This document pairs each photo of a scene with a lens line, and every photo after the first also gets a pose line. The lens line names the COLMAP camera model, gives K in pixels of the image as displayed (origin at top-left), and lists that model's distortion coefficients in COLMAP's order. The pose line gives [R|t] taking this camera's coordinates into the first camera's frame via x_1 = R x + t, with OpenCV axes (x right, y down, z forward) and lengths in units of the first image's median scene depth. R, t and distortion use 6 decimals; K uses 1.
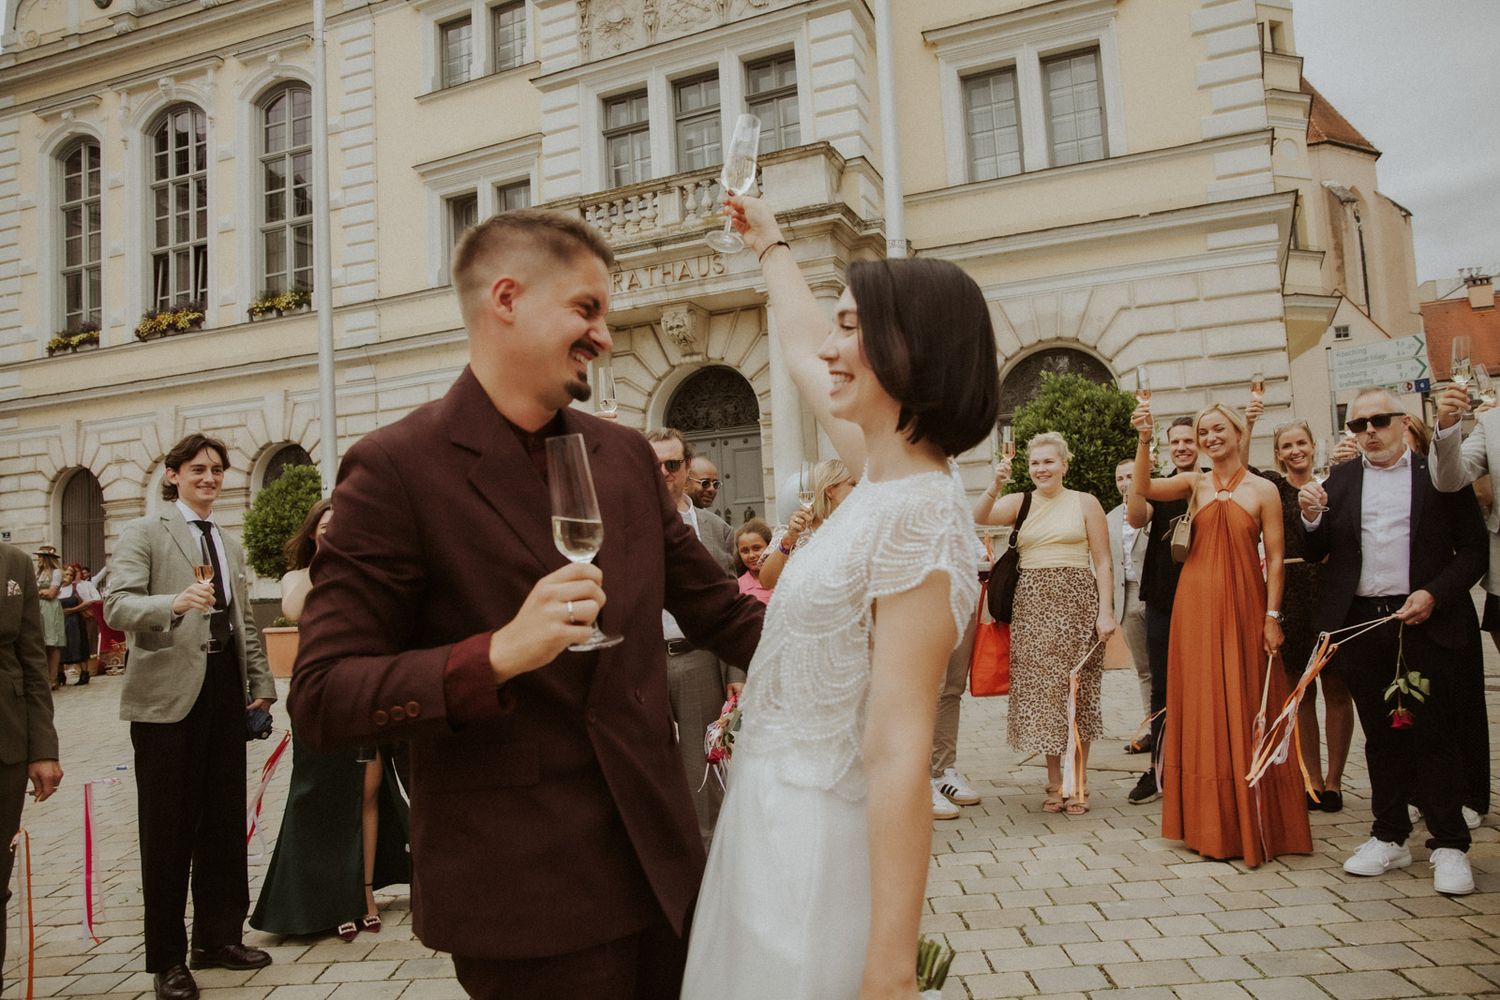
lens RADIAL K [[1024.9, 0, 750.0], [0, 1024.9, 500.0], [0, 0, 1]] dist [-0.115273, 0.089955]
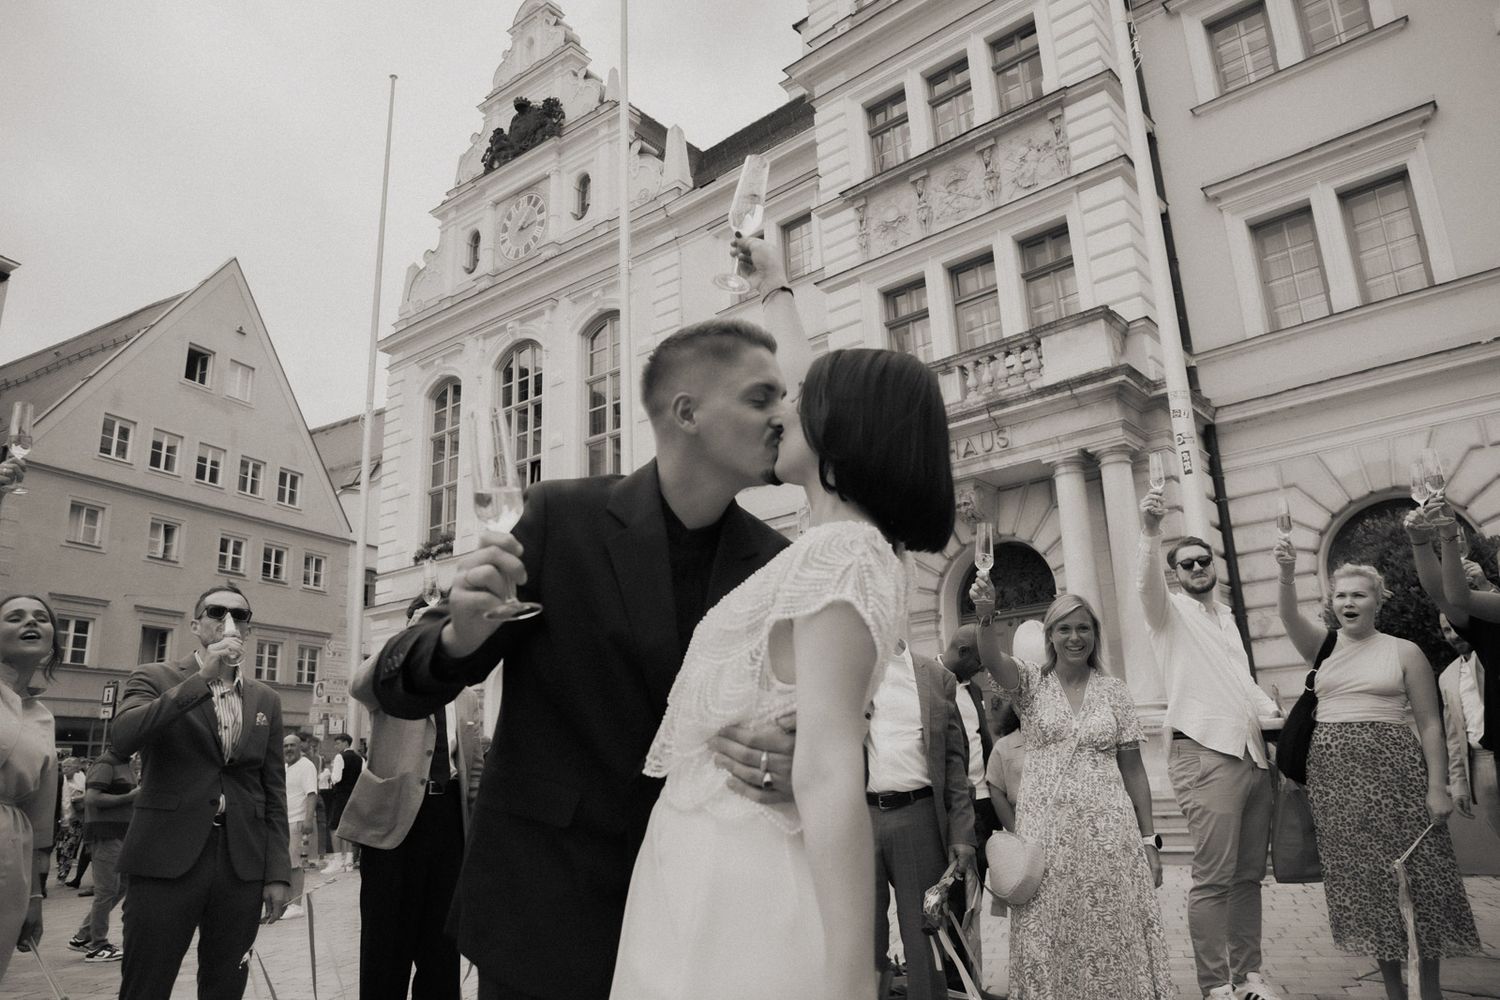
lens RADIAL K [[1024.9, 0, 750.0], [0, 1024.9, 500.0], [0, 0, 1]] dist [-0.115273, 0.089955]
pose [[0.951433, -0.065449, -0.300819, 0.026550], [0.006594, 0.981248, -0.192634, 0.013704], [0.307786, 0.181295, 0.934024, 0.015453]]
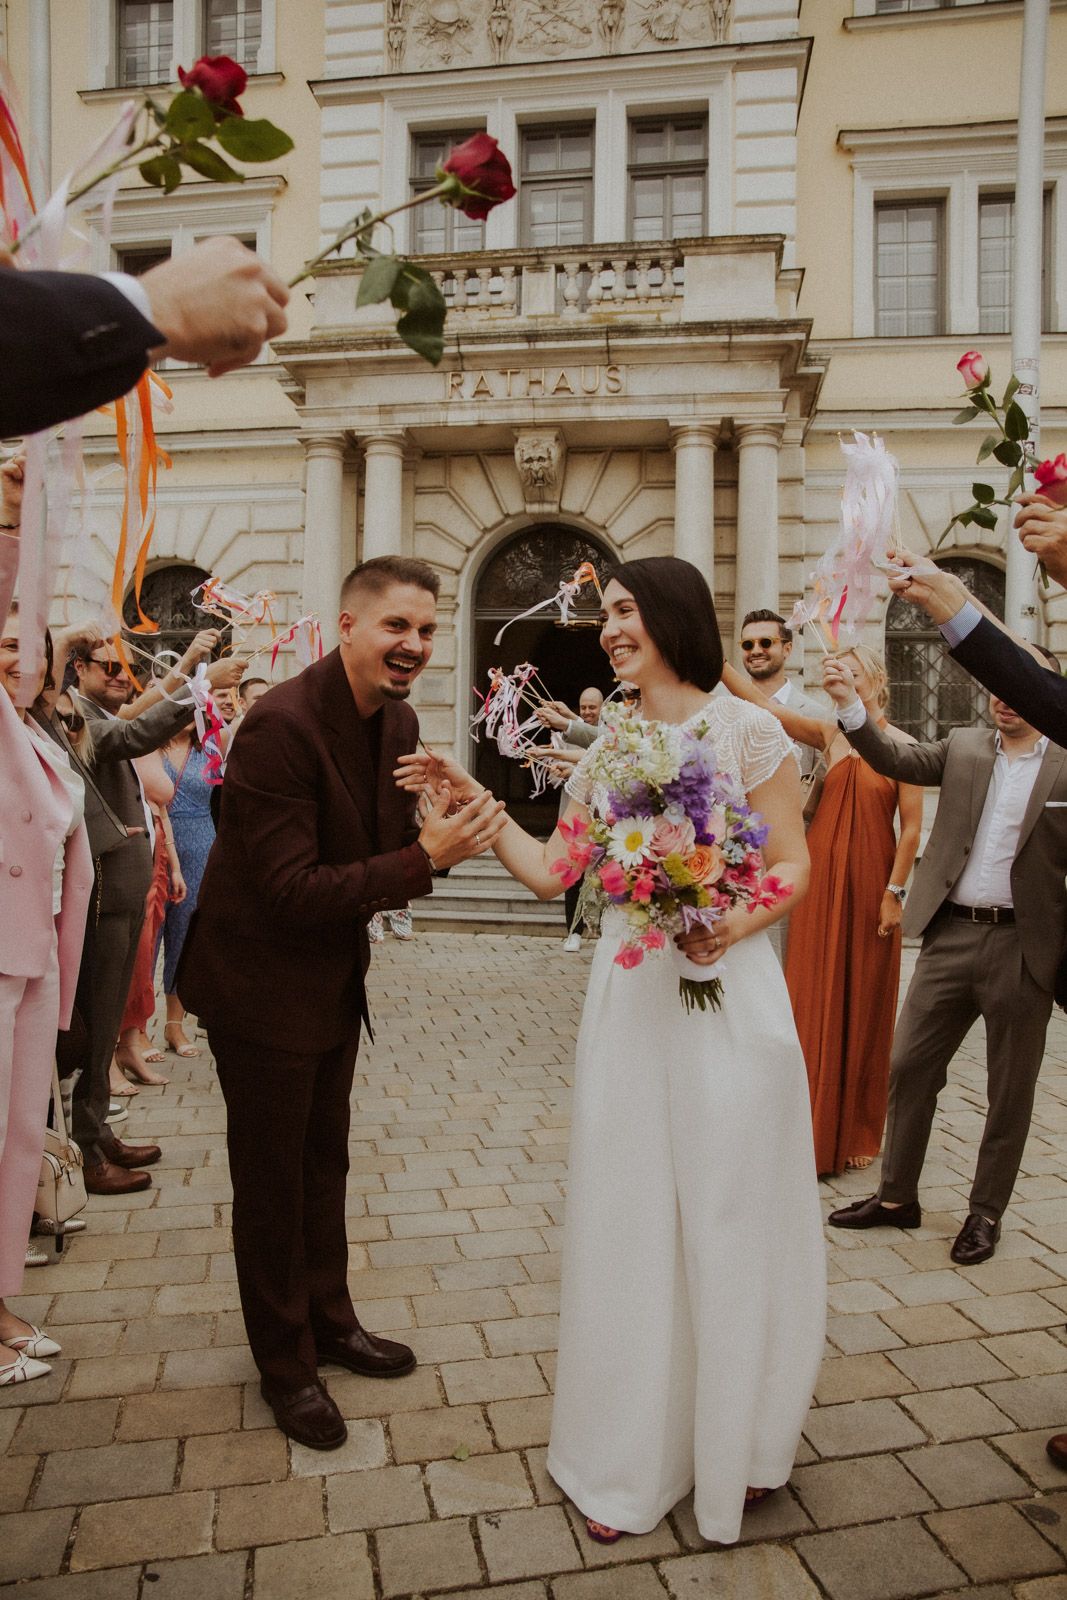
lens RADIAL K [[1093.2, 0, 533.5], [0, 1093.2, 800.0], [0, 0, 1]] dist [-0.115273, 0.089955]
pose [[0.964712, 0.065564, 0.255012, -0.240348], [-0.083272, 0.994763, 0.059261, 0.023877], [-0.249792, -0.078405, 0.965120, 0.230045]]
